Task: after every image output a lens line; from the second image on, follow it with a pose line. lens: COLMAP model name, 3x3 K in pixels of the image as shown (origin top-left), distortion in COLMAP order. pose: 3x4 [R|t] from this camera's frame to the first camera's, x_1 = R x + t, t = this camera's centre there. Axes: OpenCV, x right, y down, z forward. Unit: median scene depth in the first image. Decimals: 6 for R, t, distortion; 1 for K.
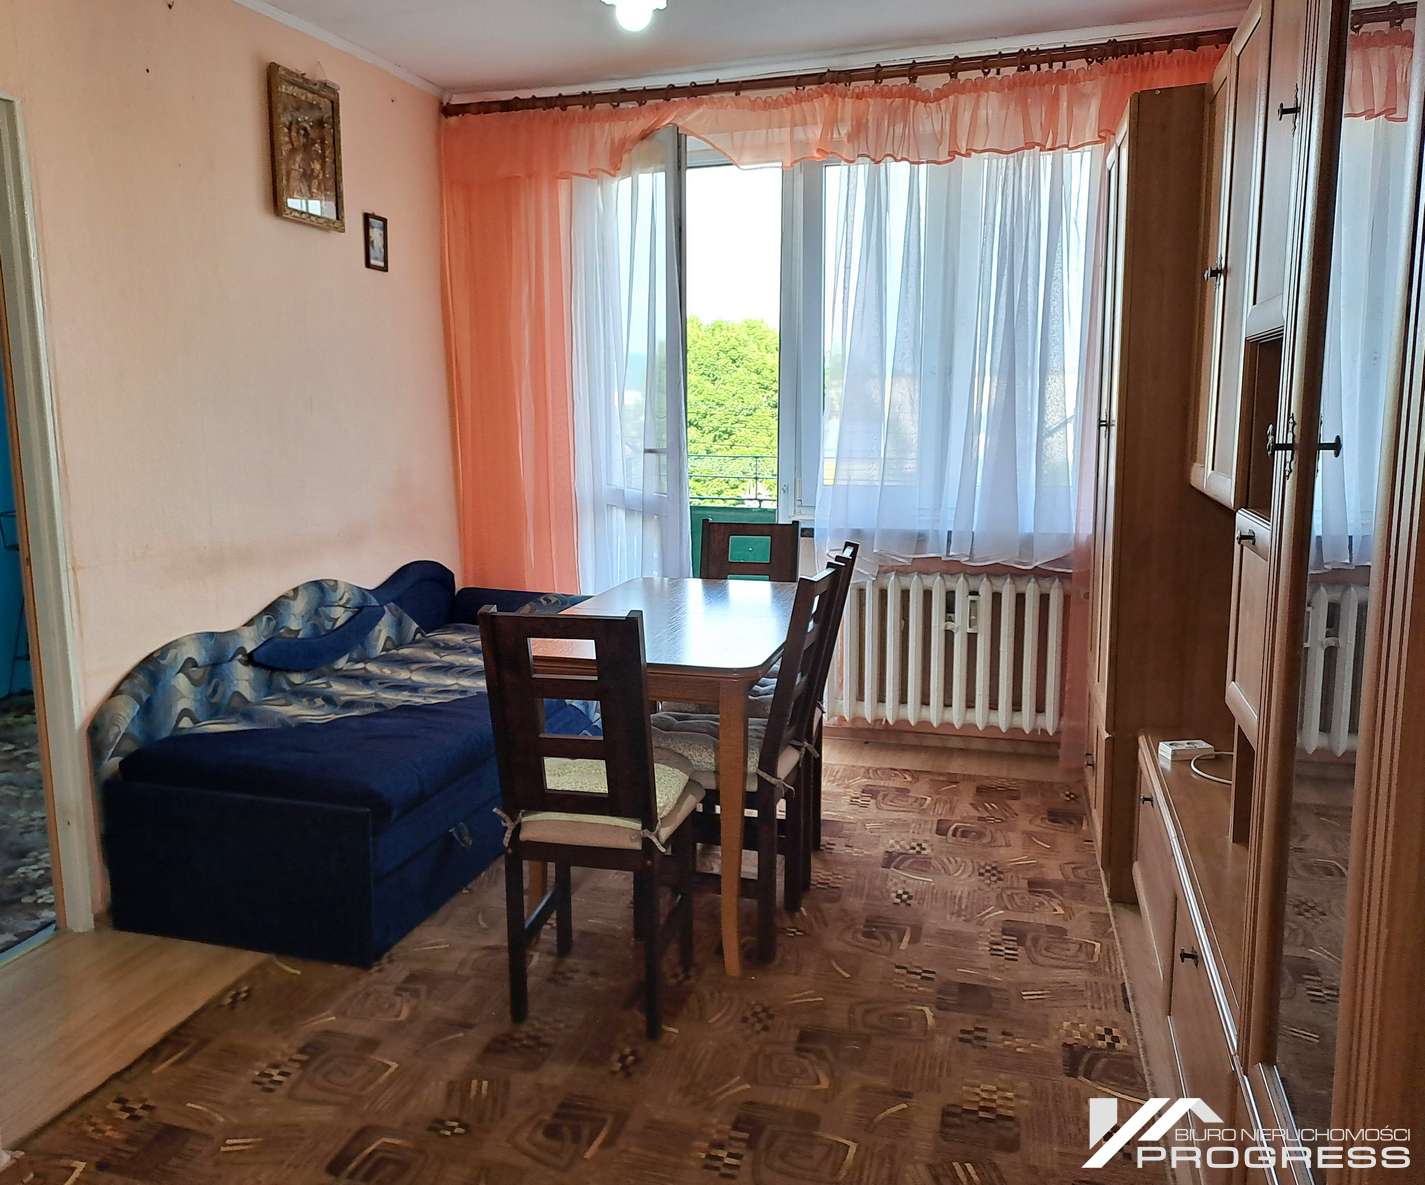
lens RADIAL K [[1192.9, 0, 616.8], [0, 1192.9, 607.0], [0, 0, 1]] dist [-0.014603, -0.003984]
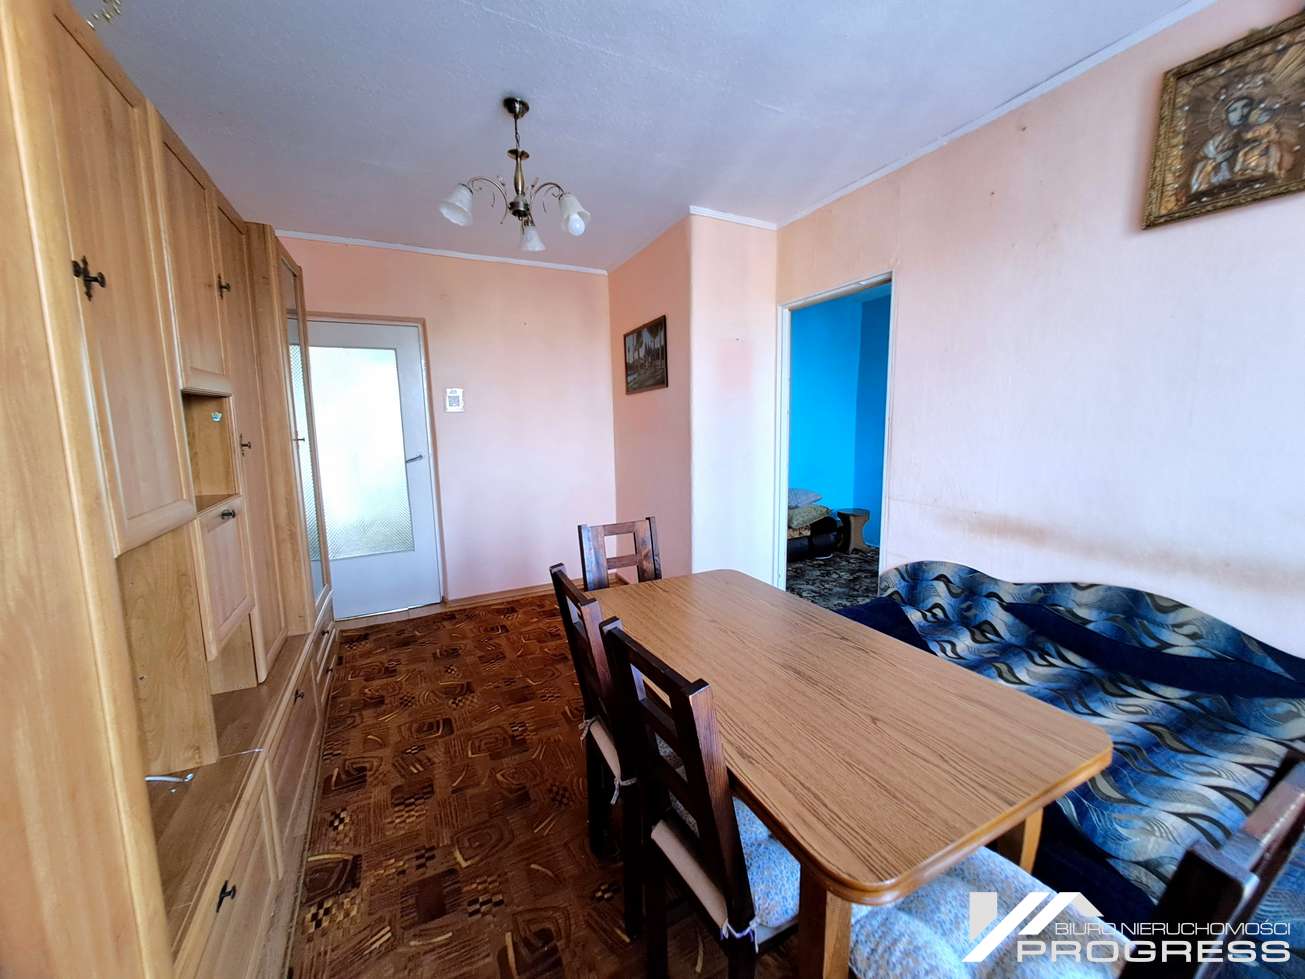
lens RADIAL K [[511.2, 0, 658.1], [0, 511.2, 480.0], [0, 0, 1]] dist [0.000269, 0.000060]
pose [[-0.689008, 0.105382, -0.717052, 0.383698], [-0.100939, 0.965777, 0.238927, -0.205818], [0.717691, 0.237001, -0.654791, 1.143573]]
